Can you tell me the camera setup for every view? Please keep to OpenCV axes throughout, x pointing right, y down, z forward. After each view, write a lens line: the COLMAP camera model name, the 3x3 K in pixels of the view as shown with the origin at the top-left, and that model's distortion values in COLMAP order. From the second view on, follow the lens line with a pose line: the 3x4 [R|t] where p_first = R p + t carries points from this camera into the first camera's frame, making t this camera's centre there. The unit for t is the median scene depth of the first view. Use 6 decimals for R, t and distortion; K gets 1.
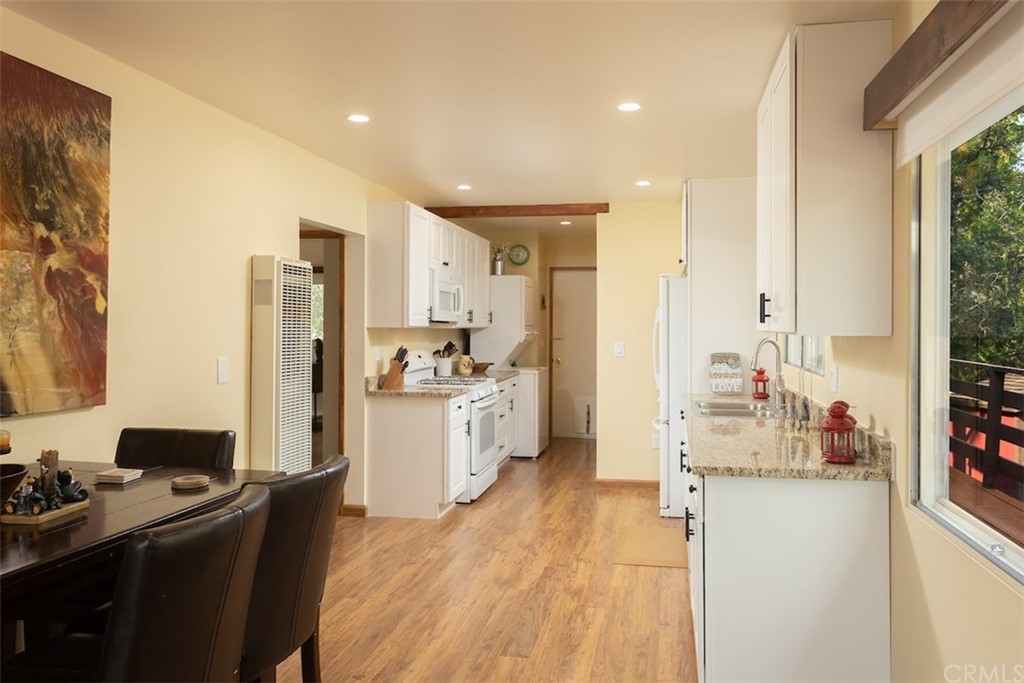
lens RADIAL K [[789.9, 0, 515.3], [0, 789.9, 321.2], [0, 0, 1]] dist [-0.002579, -0.001362]
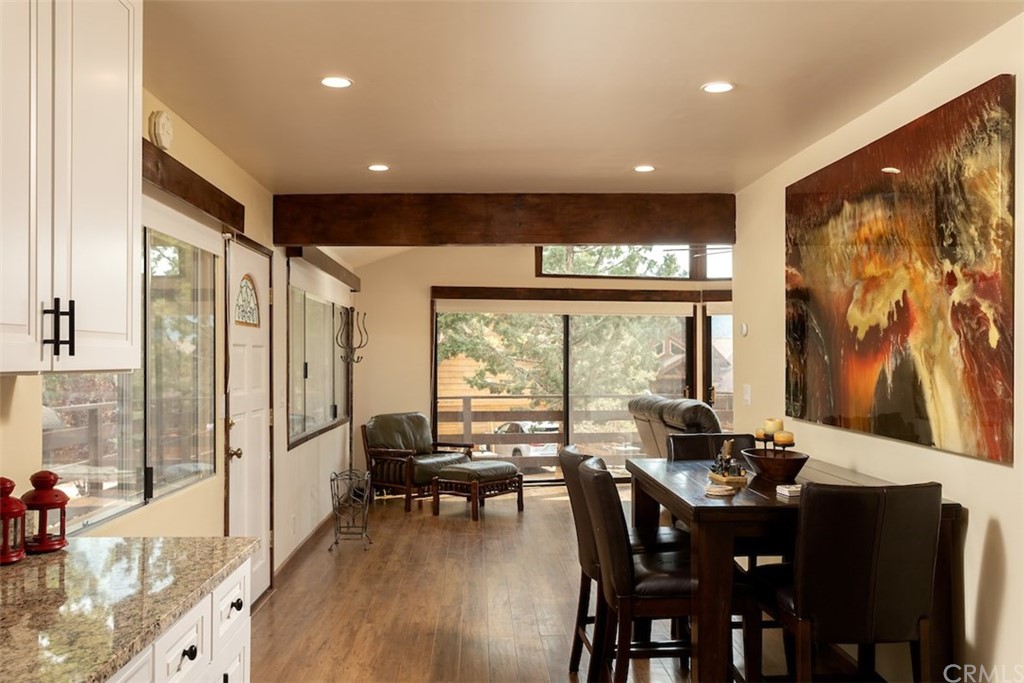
lens RADIAL K [[878.6, 0, 471.1], [0, 878.6, 347.0], [0, 0, 1]] dist [0.000416, 0.004824]
pose [[-0.980402, -0.002301, -0.196994, 0.093279], [0.001607, 0.999805, -0.019681, 0.003233], [0.197001, -0.019612, -0.980207, 0.901160]]
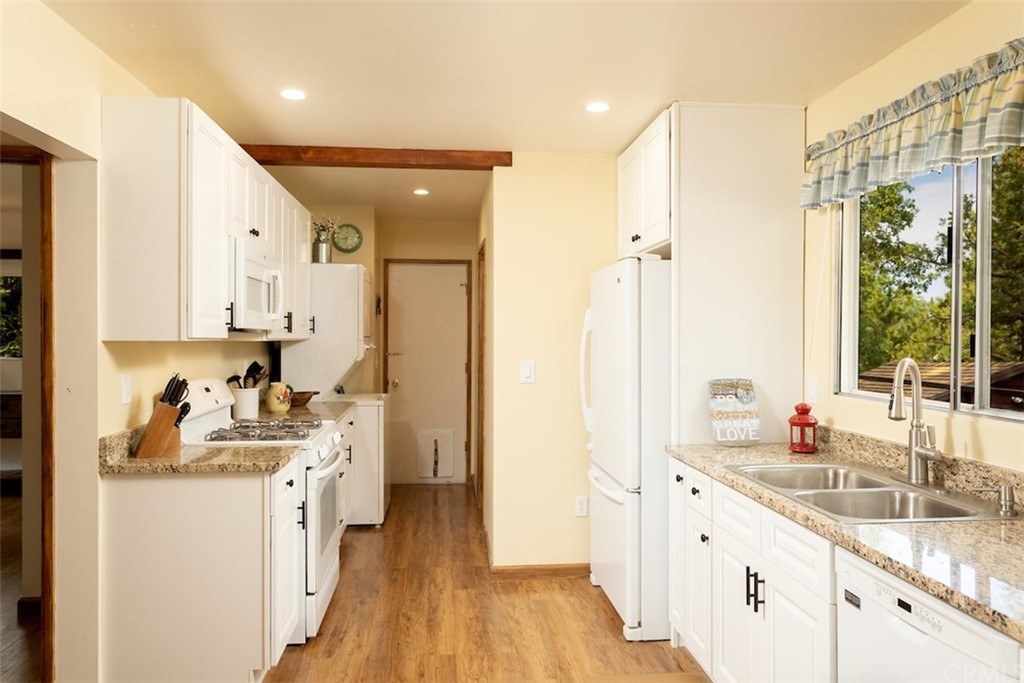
lens RADIAL K [[754.5, 0, 512.0], [0, 754.5, 341.5], [0, 0, 1]] dist [0.004237, 0.000965]
pose [[0.958481, -0.003469, 0.285135, -0.069865], [-0.000042, 0.999924, 0.012306, 0.002281], [-0.285157, -0.011807, 0.958408, 0.433931]]
